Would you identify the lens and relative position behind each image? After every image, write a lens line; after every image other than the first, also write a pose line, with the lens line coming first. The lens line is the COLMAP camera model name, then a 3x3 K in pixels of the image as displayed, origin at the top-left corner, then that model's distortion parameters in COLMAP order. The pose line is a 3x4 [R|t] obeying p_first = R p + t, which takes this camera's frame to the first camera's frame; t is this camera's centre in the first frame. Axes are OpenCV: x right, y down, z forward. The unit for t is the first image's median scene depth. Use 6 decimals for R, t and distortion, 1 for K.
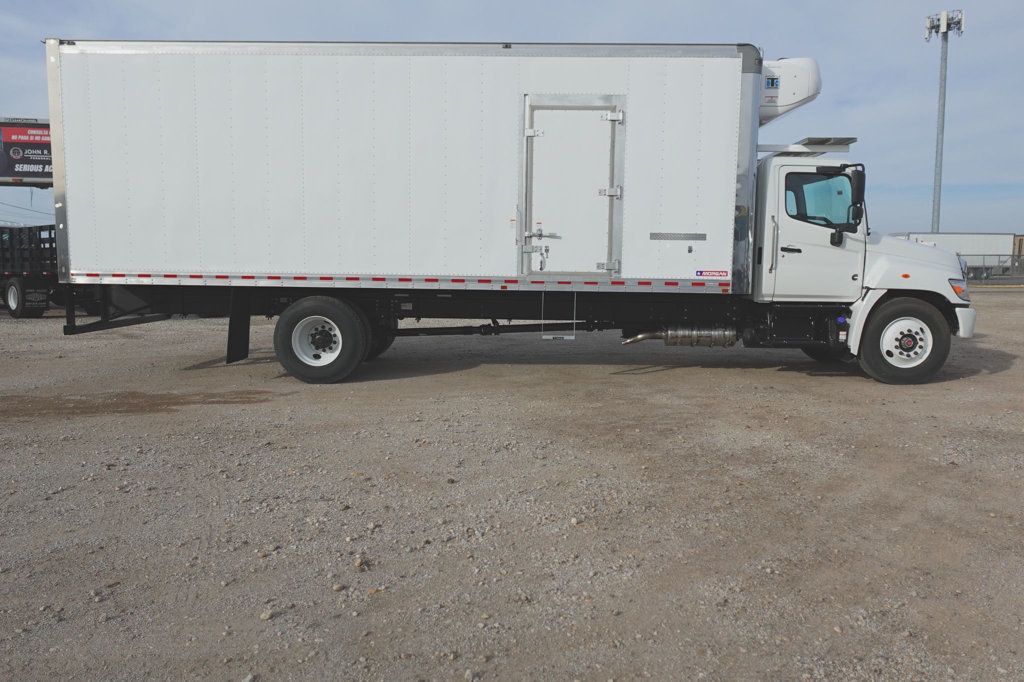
lens RADIAL K [[772.1, 0, 513.0], [0, 772.1, 346.0], [0, 0, 1]] dist [-0.012253, 0.027251]
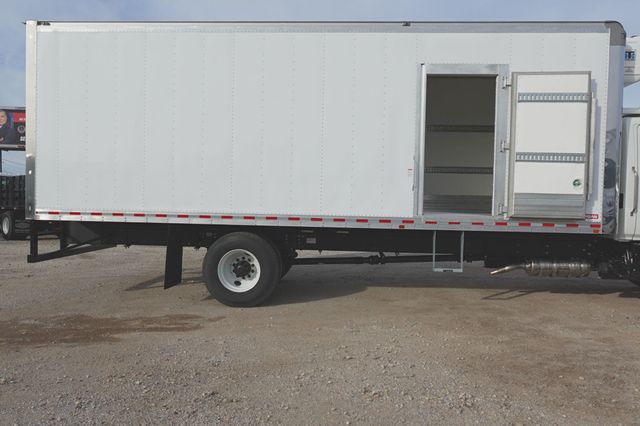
lens RADIAL K [[496.7, 0, 320.0], [0, 496.7, 213.0], [0, 0, 1]] dist [-0.001134, 0.006831]
pose [[0.999569, 0.008002, -0.028247, -0.112065], [-0.010387, 0.996298, -0.085336, -0.030876], [0.027460, 0.085592, 0.995952, 0.247080]]
